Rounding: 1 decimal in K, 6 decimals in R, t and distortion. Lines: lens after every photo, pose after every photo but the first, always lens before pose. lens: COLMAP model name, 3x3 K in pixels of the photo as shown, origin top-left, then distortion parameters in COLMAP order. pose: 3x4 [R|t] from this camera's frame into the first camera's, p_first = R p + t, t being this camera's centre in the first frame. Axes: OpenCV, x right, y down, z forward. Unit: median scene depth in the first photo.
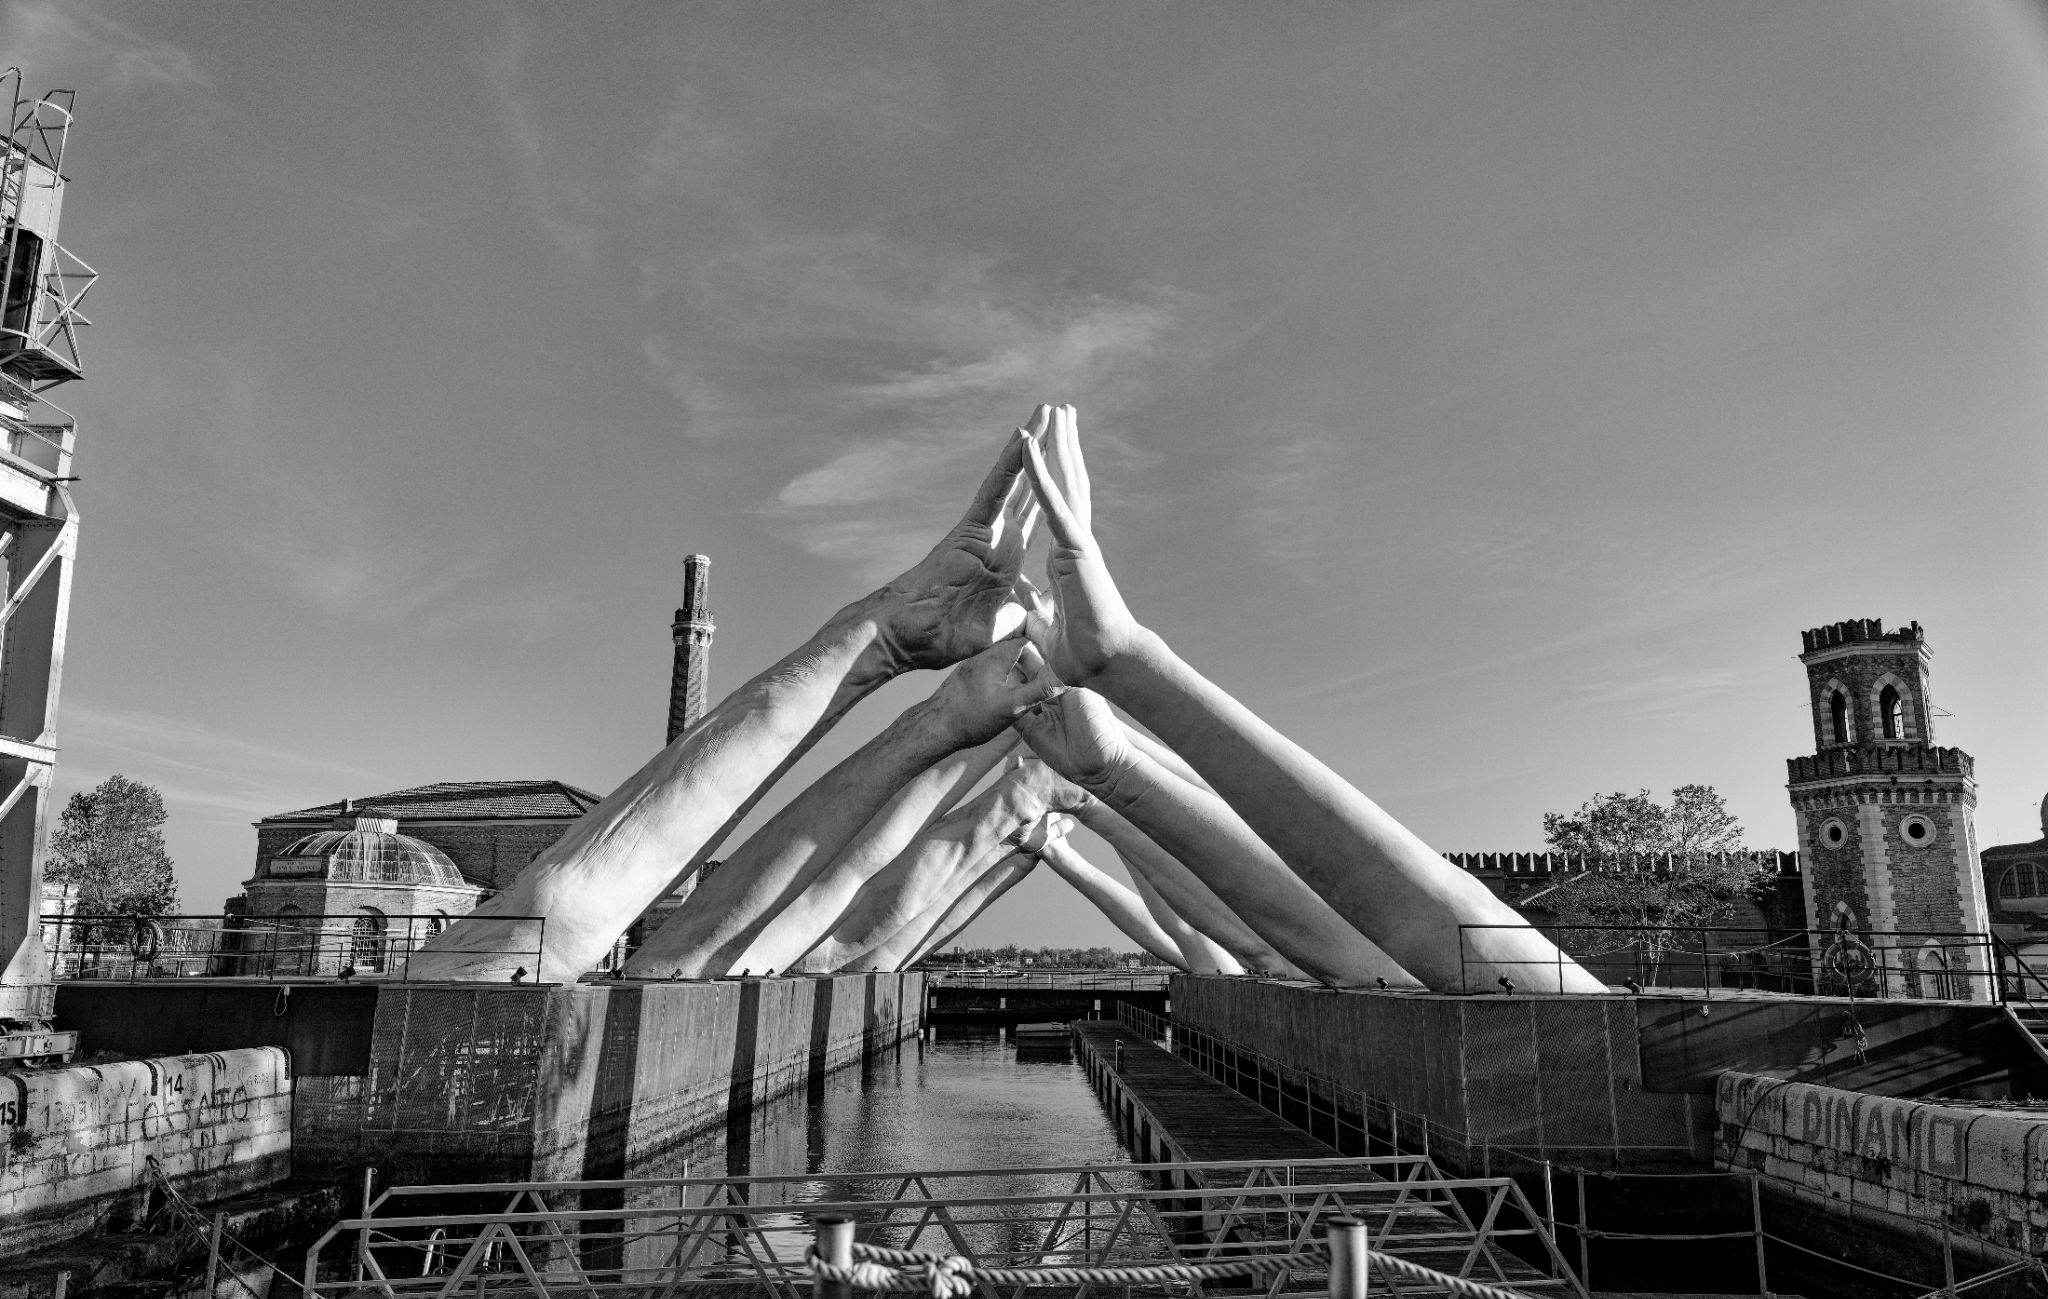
lens RADIAL K [[1522.4, 0, 1032.0], [0, 1522.4, 635.3], [0, 0, 1]] dist [0.020403, -0.016114]
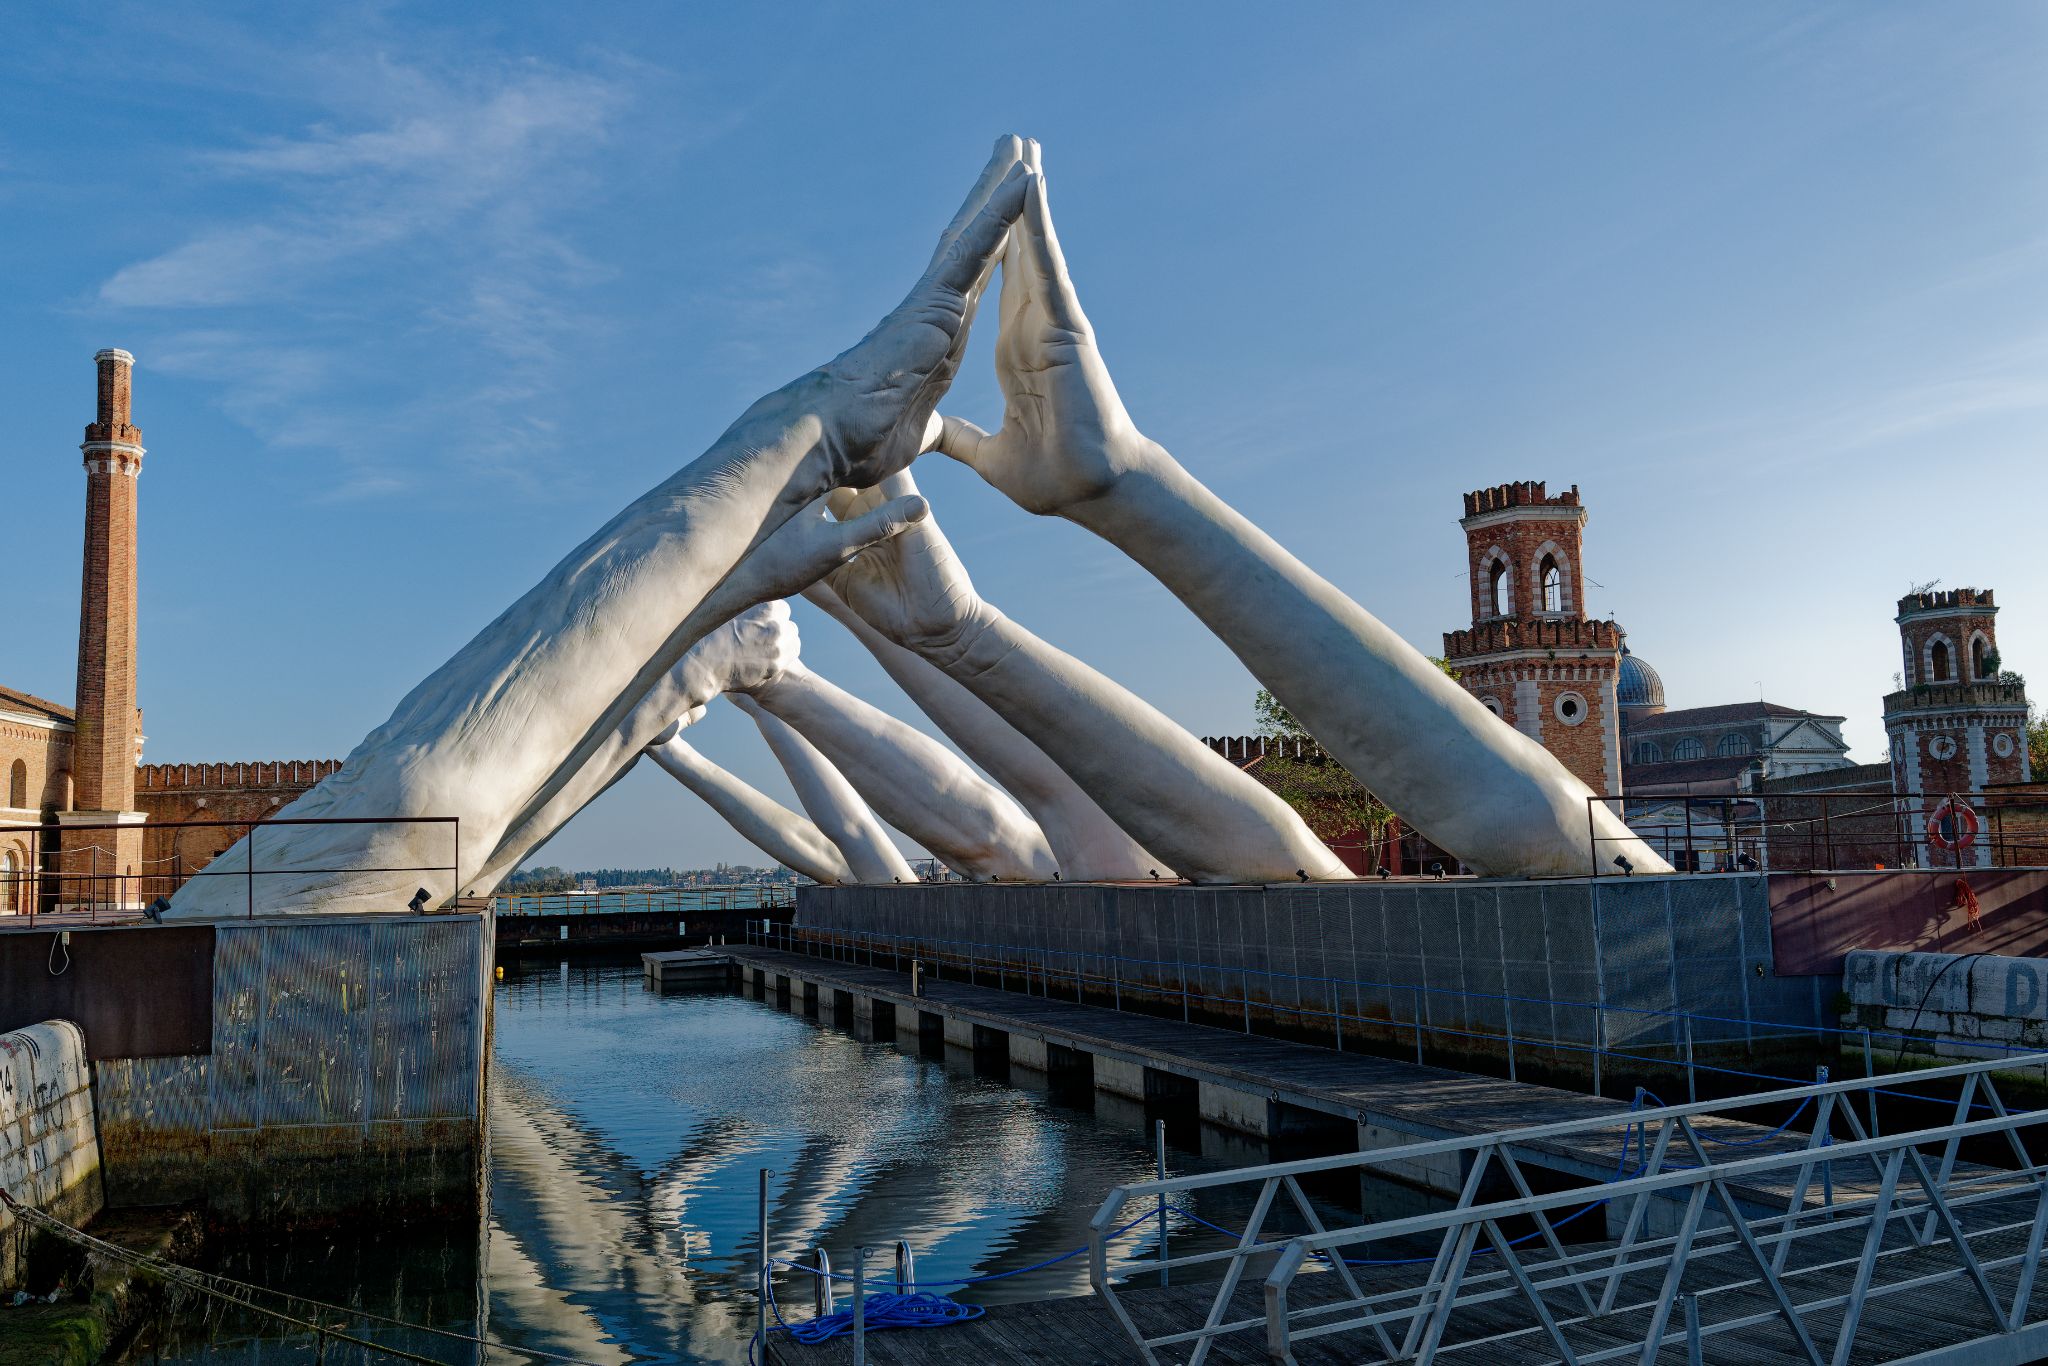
lens RADIAL K [[1803.8, 0, 1010.1], [0, 1803.8, 688.1], [0, 0, 1]] dist [0.012236, -0.034437]
pose [[0.955453, -0.006199, 0.295079, -0.271713], [-0.025348, 0.994362, 0.102963, 0.029059], [-0.294054, -0.105856, 0.949909, 0.125073]]
